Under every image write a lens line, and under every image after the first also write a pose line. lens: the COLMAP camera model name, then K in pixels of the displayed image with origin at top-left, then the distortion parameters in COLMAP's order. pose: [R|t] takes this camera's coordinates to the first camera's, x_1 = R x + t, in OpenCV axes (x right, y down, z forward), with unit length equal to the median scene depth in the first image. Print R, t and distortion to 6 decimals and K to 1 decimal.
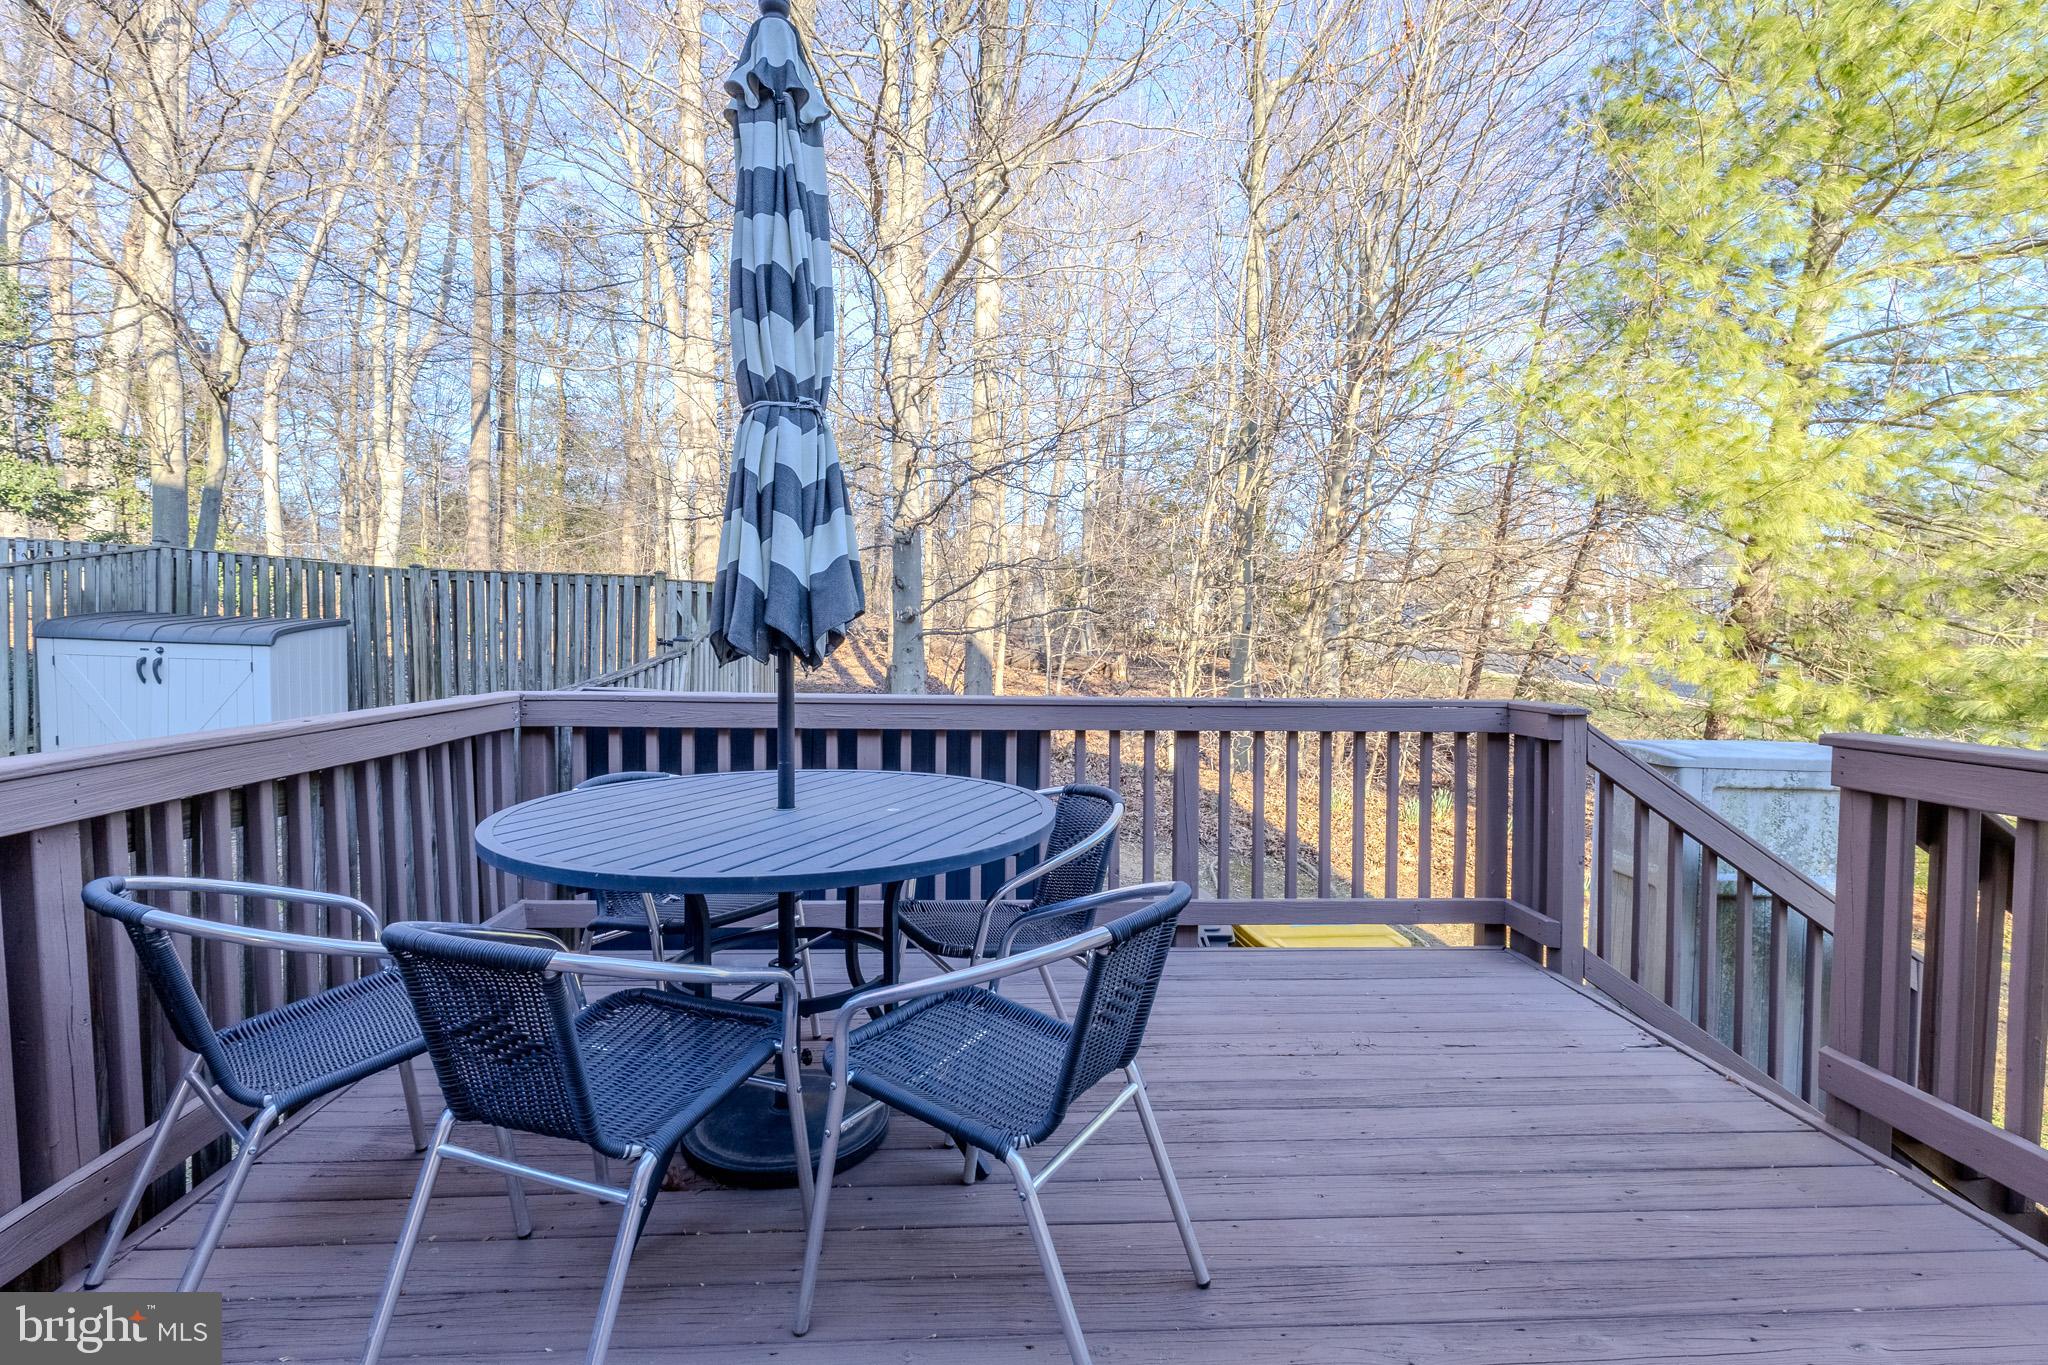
lens RADIAL K [[947.2, 0, 1024.1], [0, 947.2, 679.0], [0, 0, 1]] dist [0.003452, 0.002119]
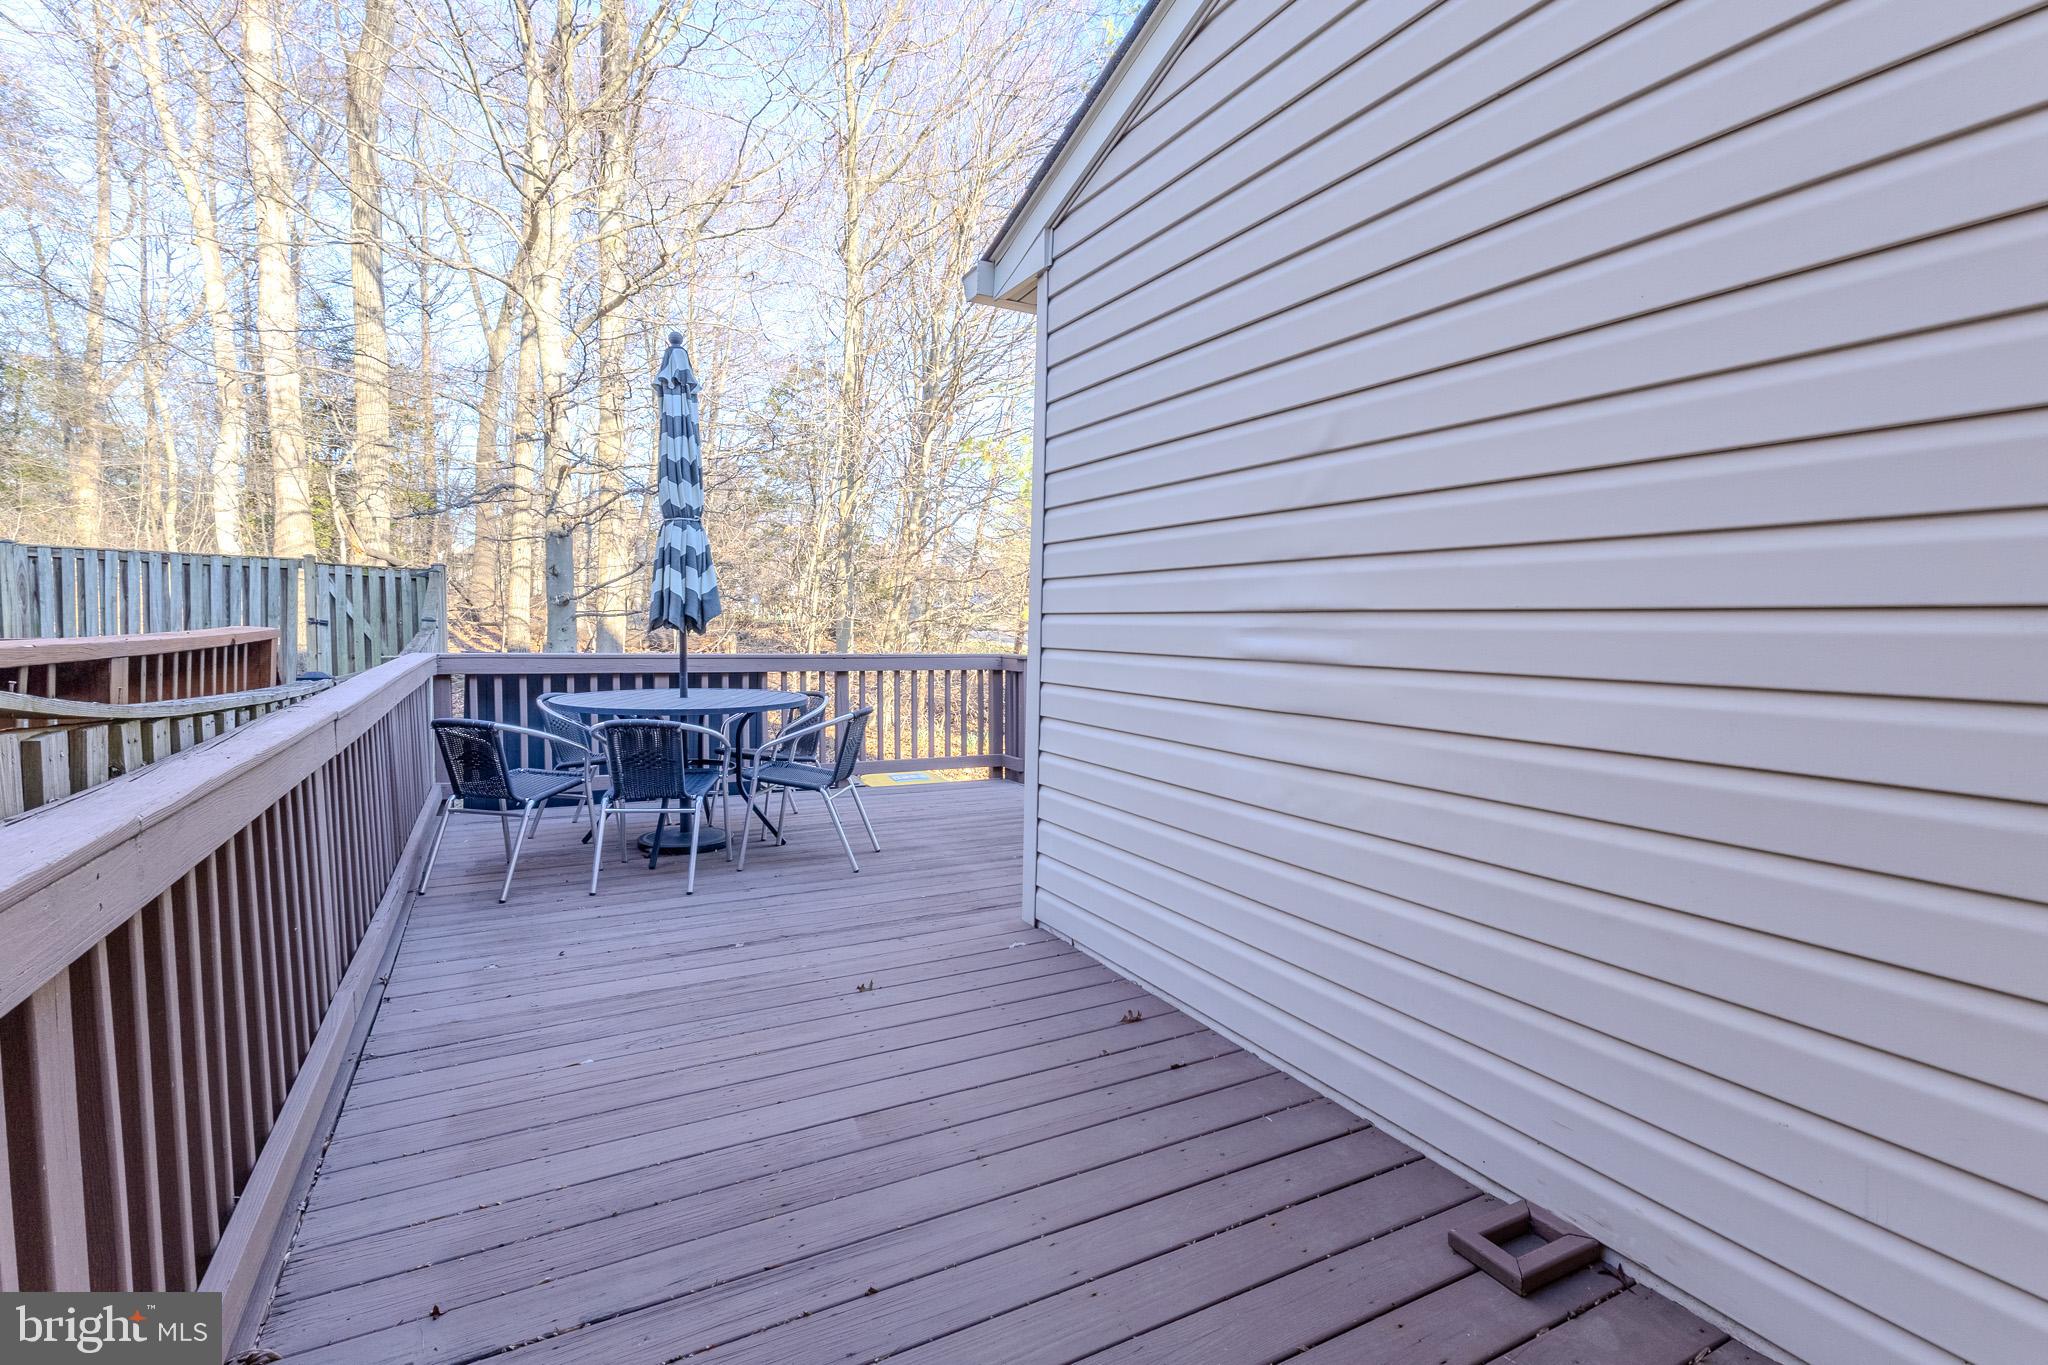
lens RADIAL K [[947.2, 0, 1032.7], [0, 947.2, 695.5], [0, 0, 1]] dist [0.003452, 0.002119]
pose [[0.905216, -0.028511, 0.423995, -0.111994], [0.013111, 0.999146, 0.039193, 0.013993], [-0.424750, -0.029919, 0.904816, -0.337148]]
